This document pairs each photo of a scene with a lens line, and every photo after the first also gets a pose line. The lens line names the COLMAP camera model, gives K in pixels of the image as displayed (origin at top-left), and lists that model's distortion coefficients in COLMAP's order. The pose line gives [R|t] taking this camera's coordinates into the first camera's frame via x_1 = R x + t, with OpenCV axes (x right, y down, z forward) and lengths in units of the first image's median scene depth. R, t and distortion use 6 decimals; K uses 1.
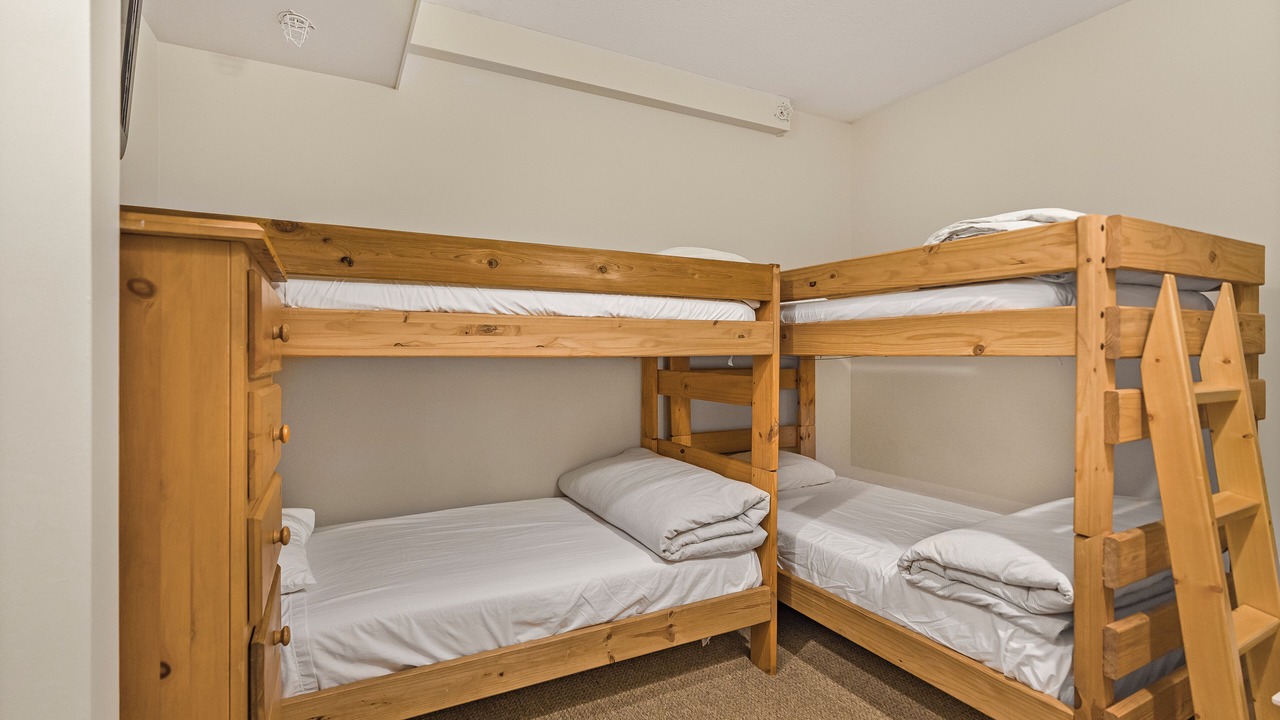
lens RADIAL K [[581.7, 0, 640.0], [0, 581.7, 360.0], [0, 0, 1]] dist [0.000195, 0.000105]
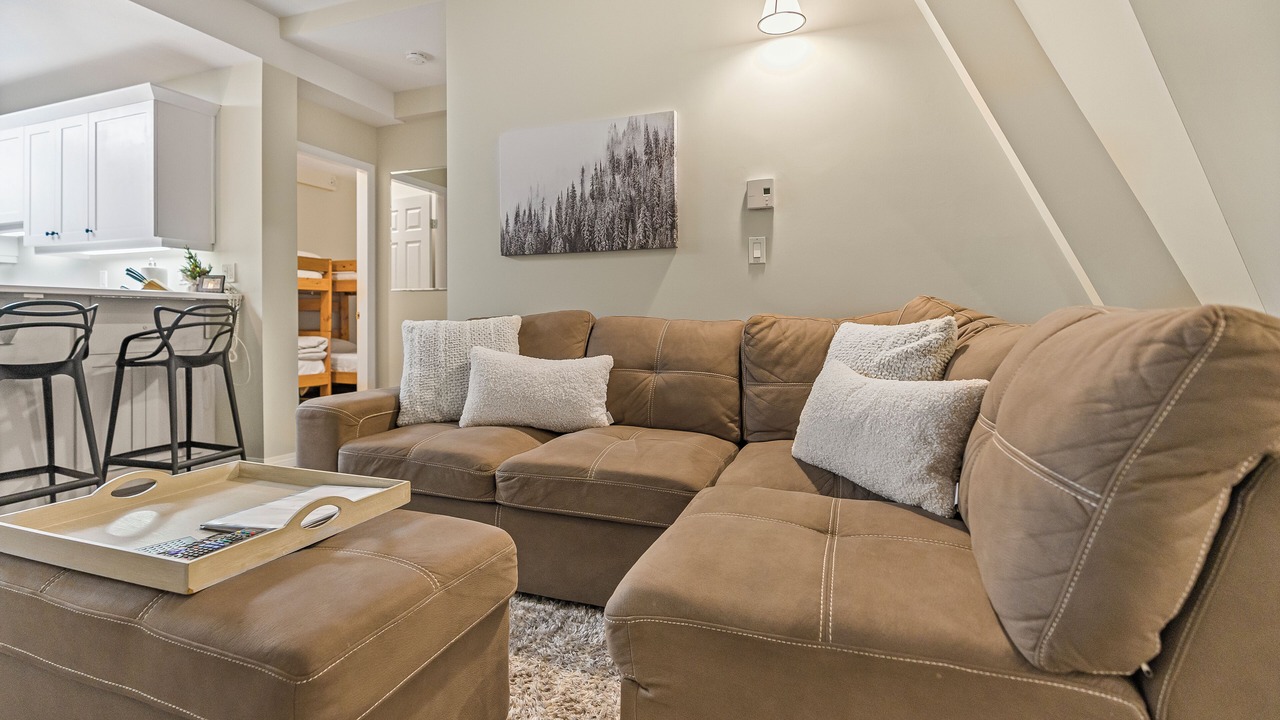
lens RADIAL K [[595.9, 0, 639.7], [0, 595.9, 320.8], [0, 0, 1]] dist [-0.002524, 0.000314]
pose [[0.750957, -0.000408, 0.660351, -0.638300], [0.002820, 0.999993, -0.002590, 0.173454], [-0.660345, 0.003807, 0.750953, -2.525114]]
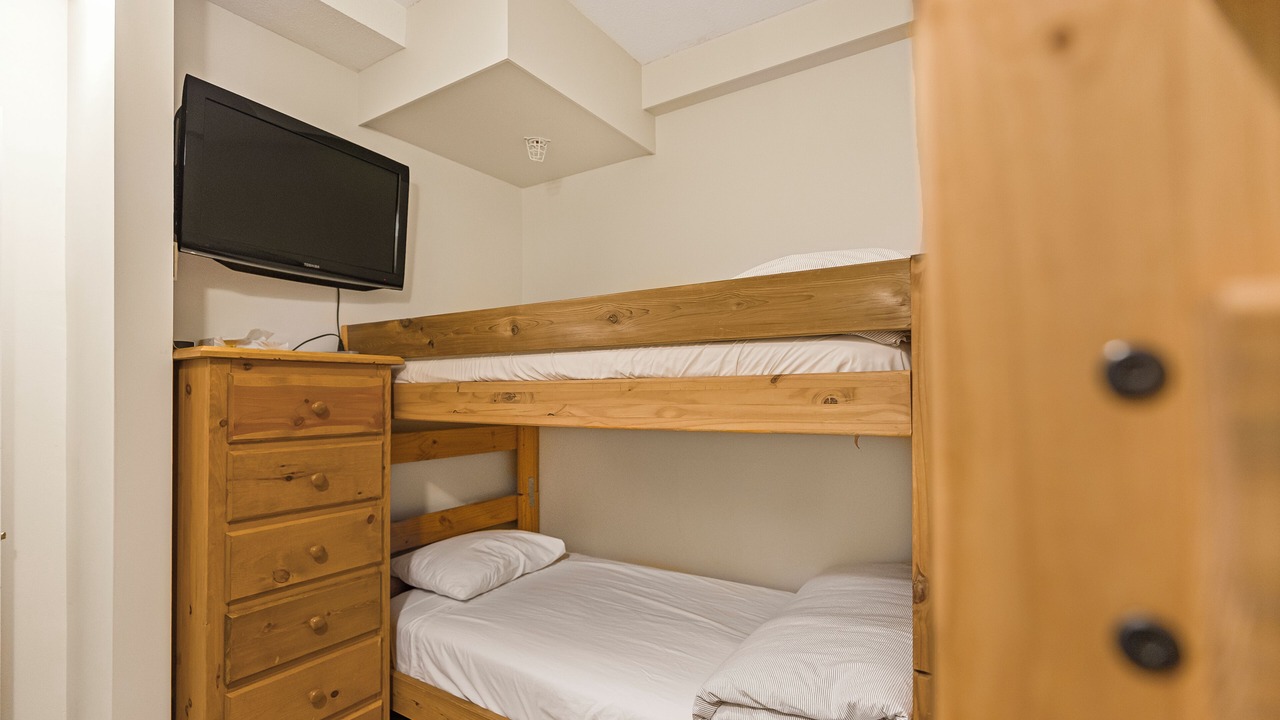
lens RADIAL K [[583.6, 0, 638.6], [0, 583.6, 382.3], [0, 0, 1]] dist [-0.001009, -0.000034]
pose [[0.477833, -0.012265, -0.878365, 0.633817], [0.001500, 0.999912, -0.013146, -0.056424], [0.878450, 0.004964, 0.477809, 0.629761]]
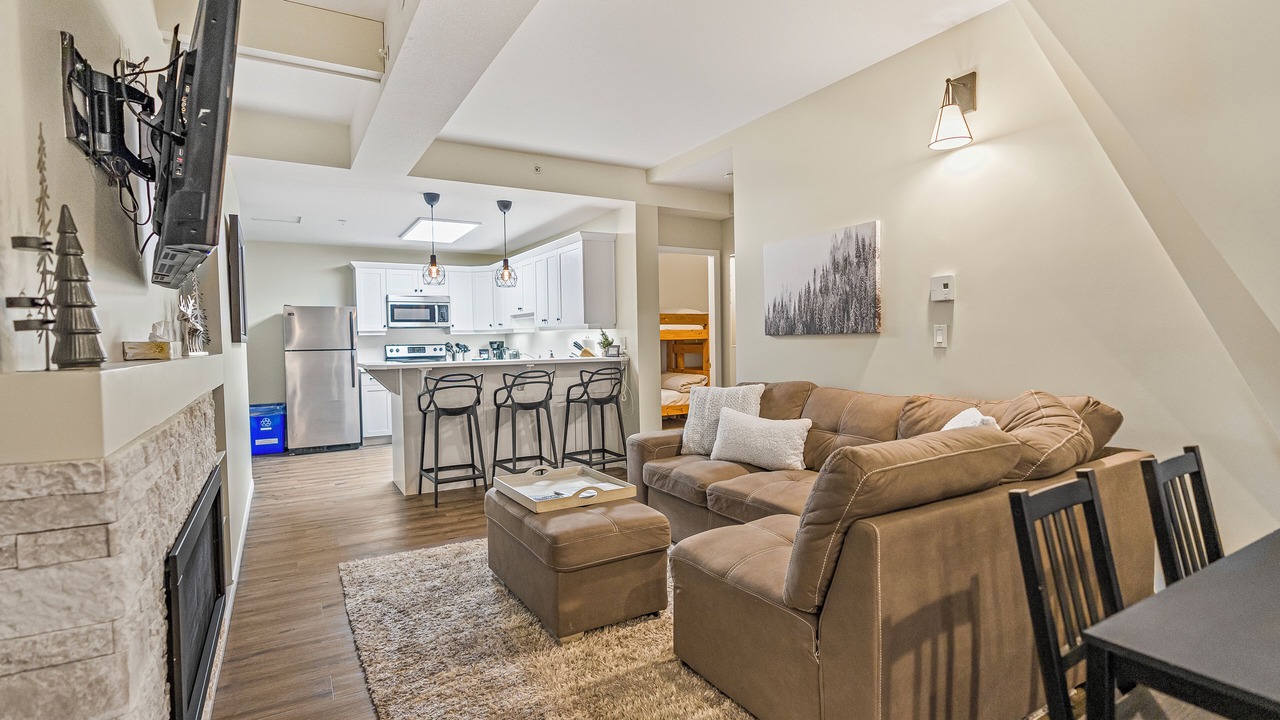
lens RADIAL K [[618.7, 0, 635.2], [0, 618.7, 368.6], [0, 0, 1]] dist [-0.000875, 0.000198]
pose [[0.999189, -0.017564, 0.036226, -0.425073], [0.016174, 0.999135, 0.038323, 0.026305], [-0.036868, -0.037706, 0.998609, -3.271941]]
